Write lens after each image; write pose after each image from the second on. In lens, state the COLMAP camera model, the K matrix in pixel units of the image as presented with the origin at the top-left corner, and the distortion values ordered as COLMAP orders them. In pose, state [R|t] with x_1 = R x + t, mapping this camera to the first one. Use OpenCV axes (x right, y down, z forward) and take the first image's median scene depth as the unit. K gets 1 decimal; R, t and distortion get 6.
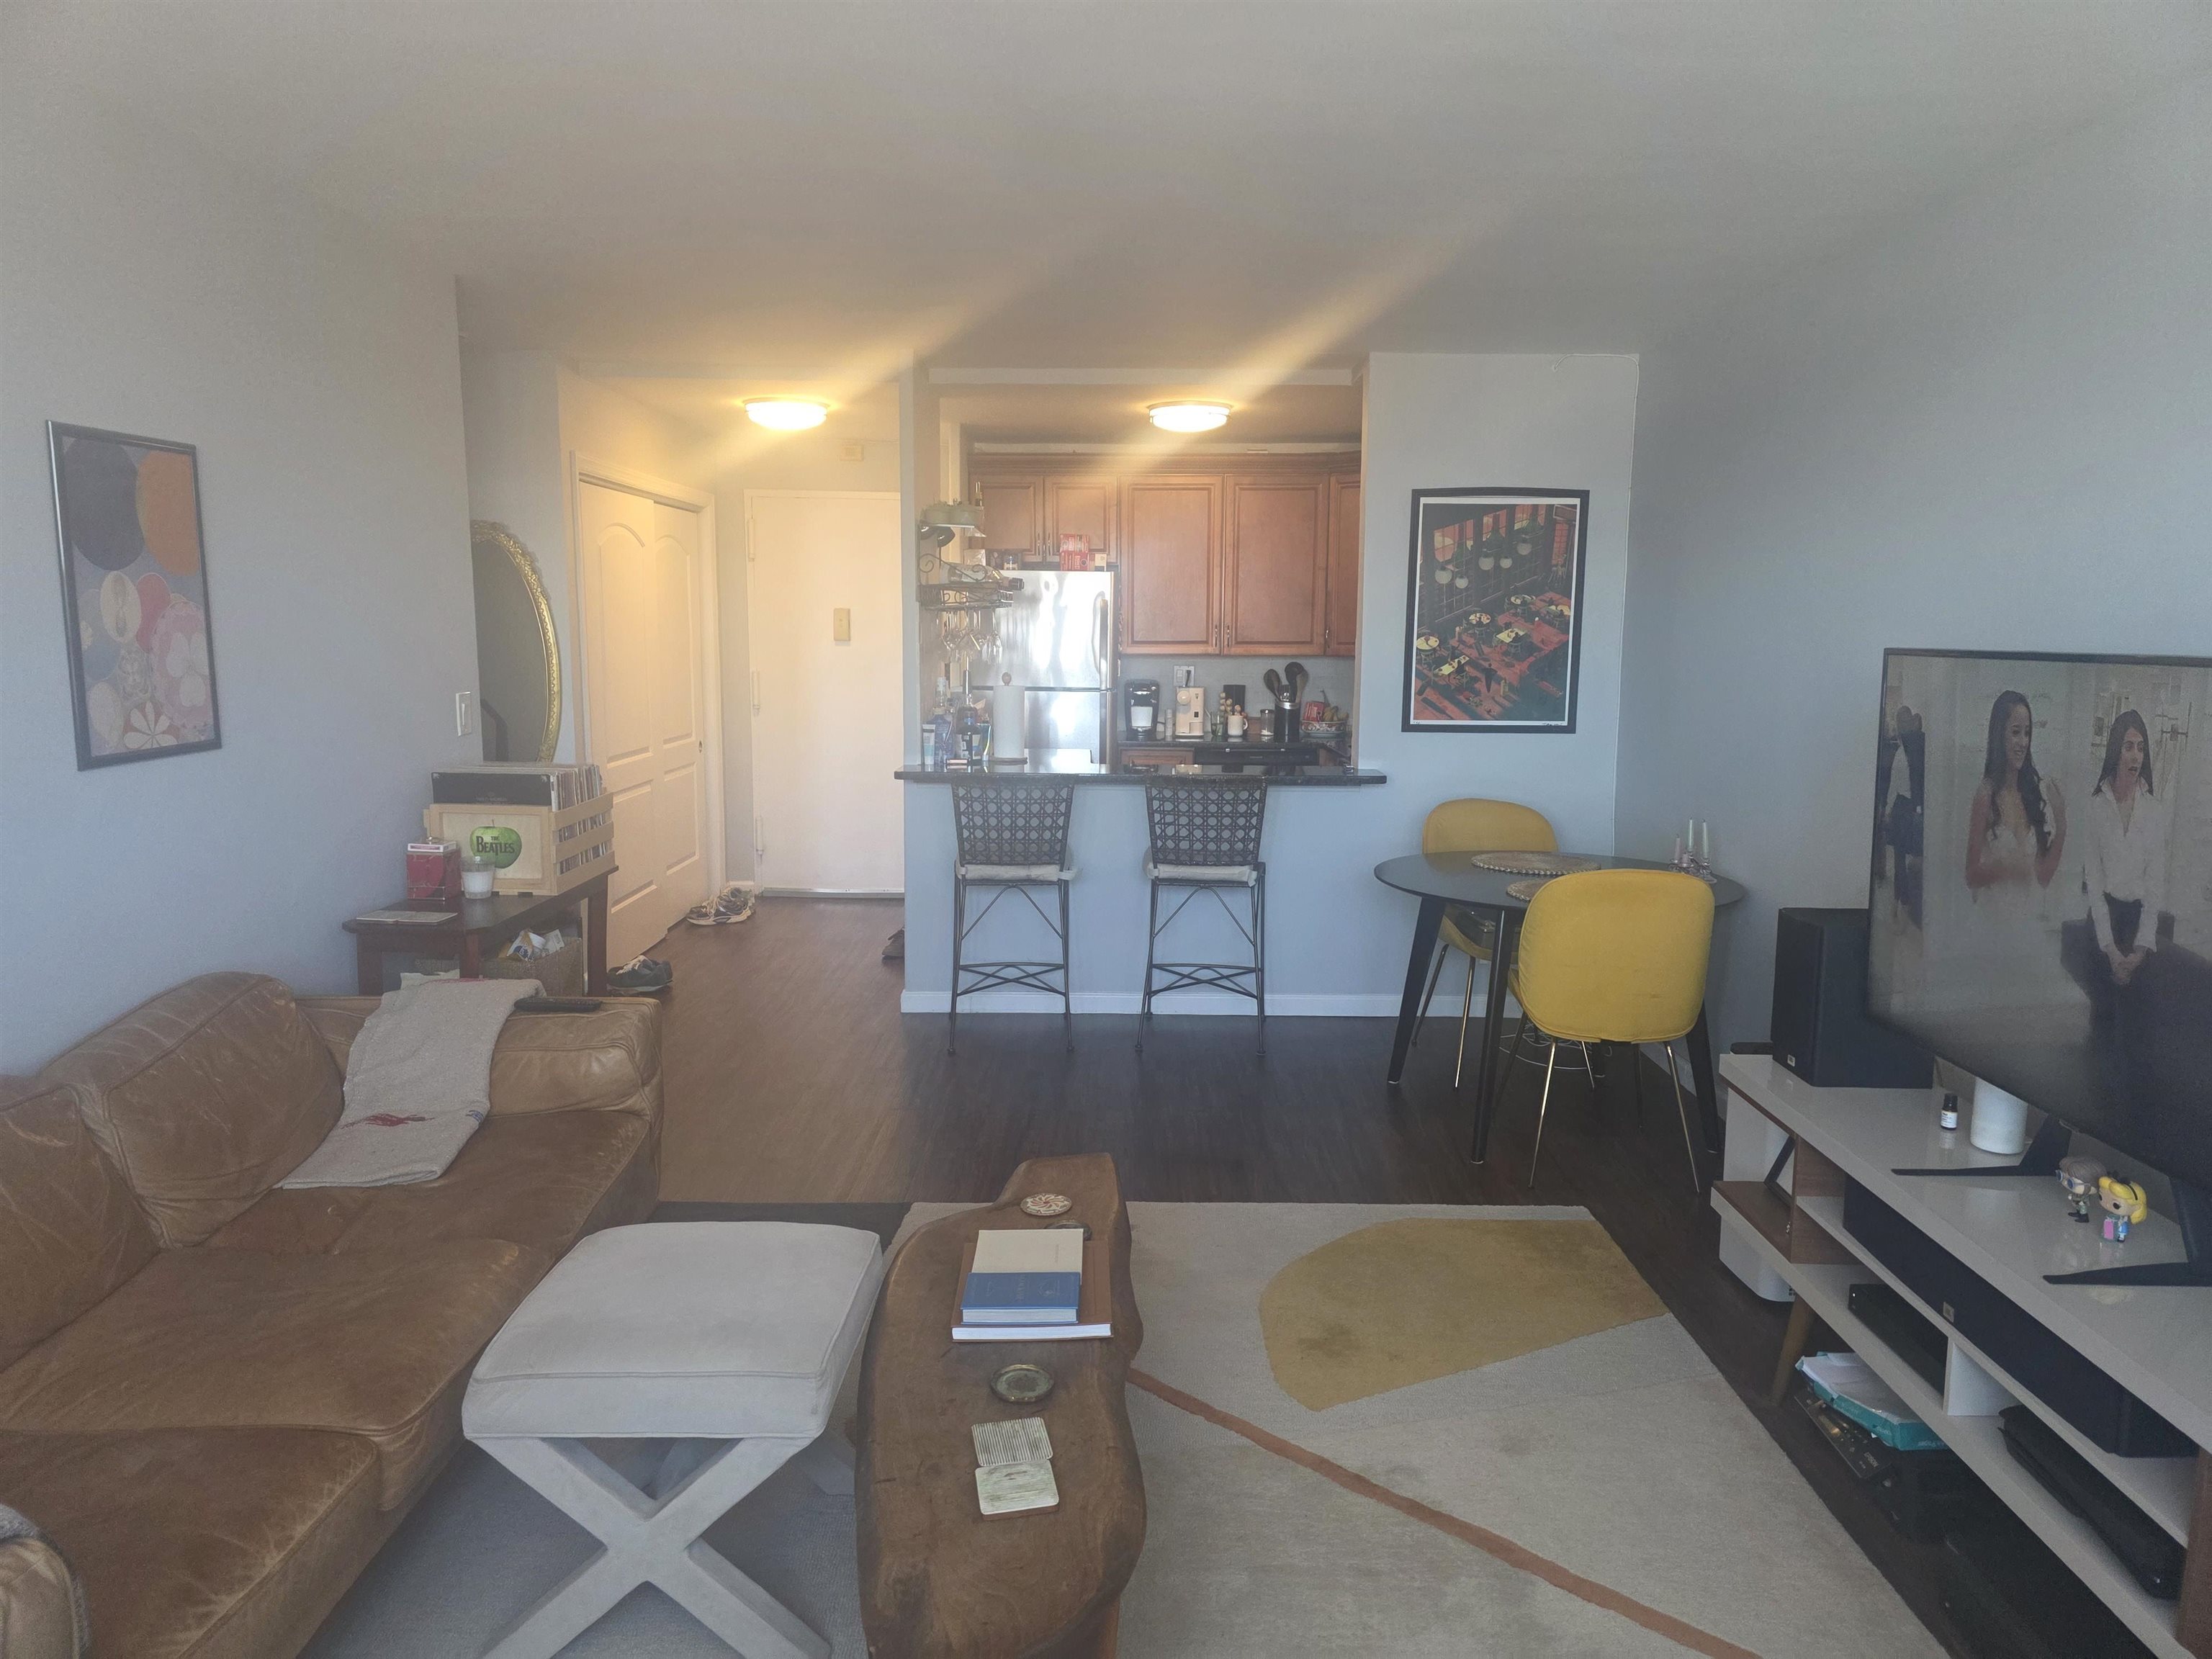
lens RADIAL K [[1462.6, 0, 1111.2], [0, 1462.6, 812.5], [0, 0, 1]] dist [0.147895, -0.283099]
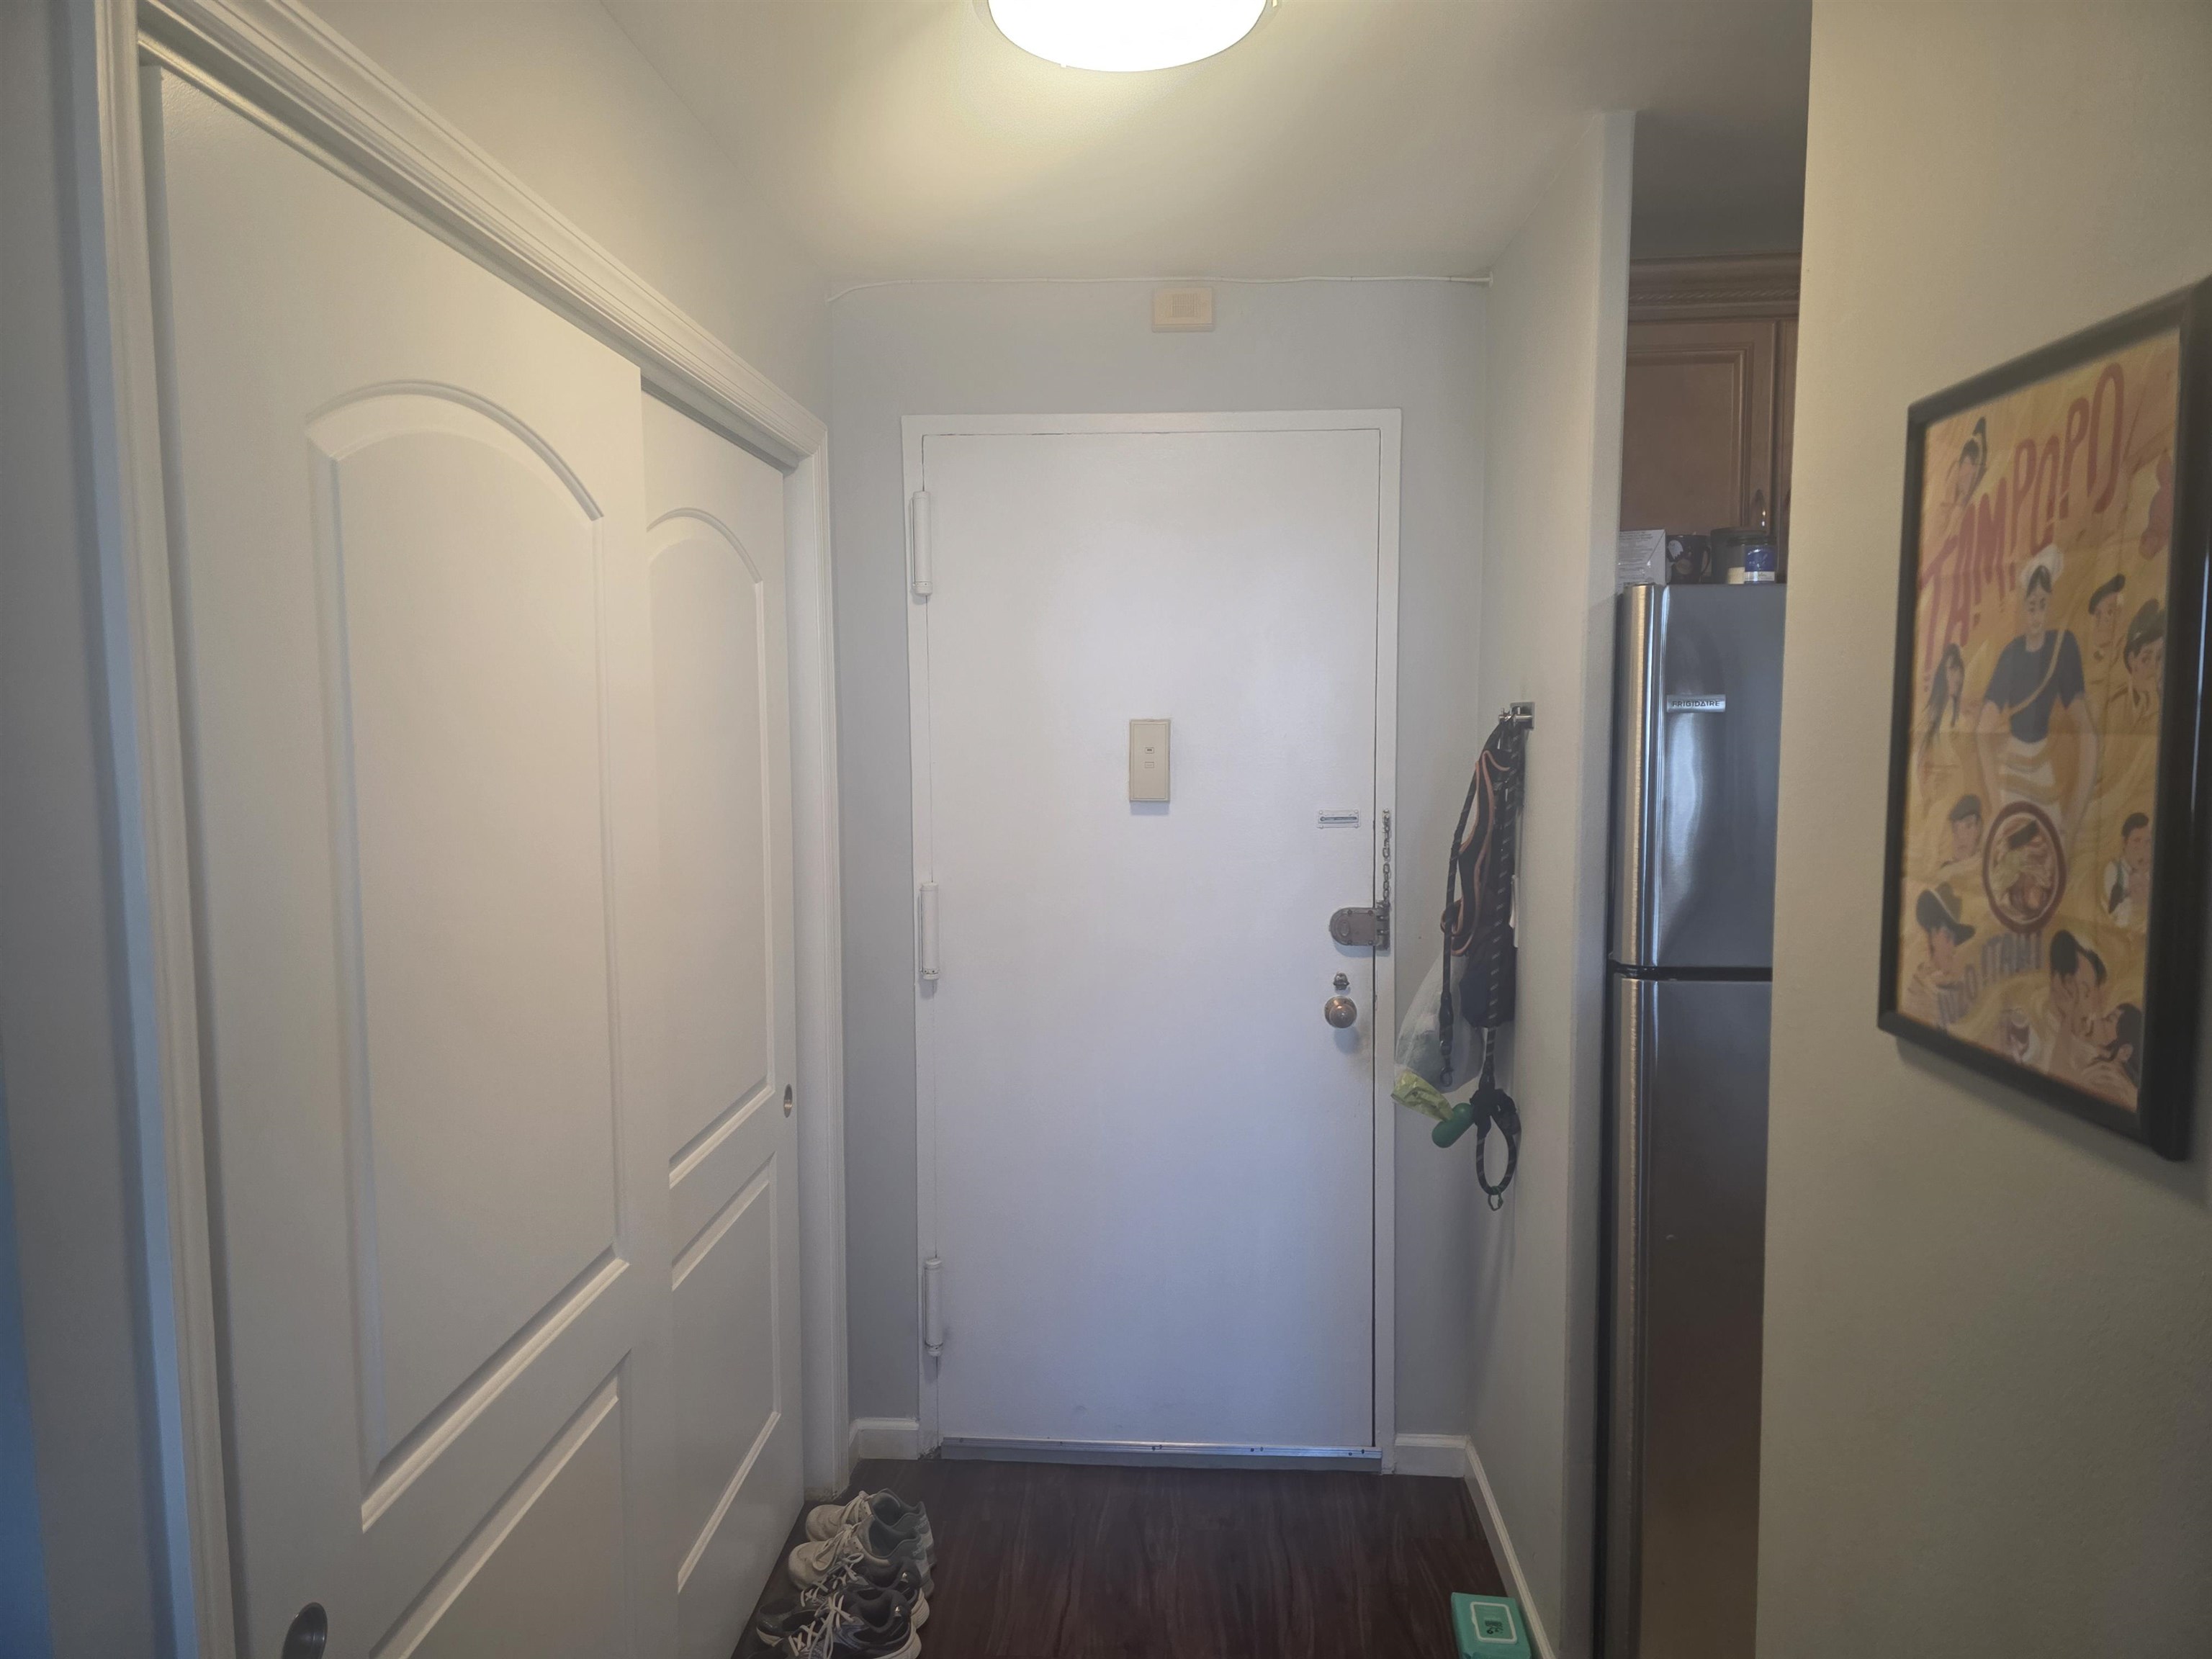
lens RADIAL K [[1505.8, 0, 1106.0], [0, 1505.8, 829.5], [0, 0, 1]] dist [0.055481, -0.081449]
pose [[0.998079, -0.008317, -0.061400, -0.174836], [0.004821, 0.998370, -0.056872, -0.089756], [0.061773, 0.056467, 0.996492, 0.626925]]
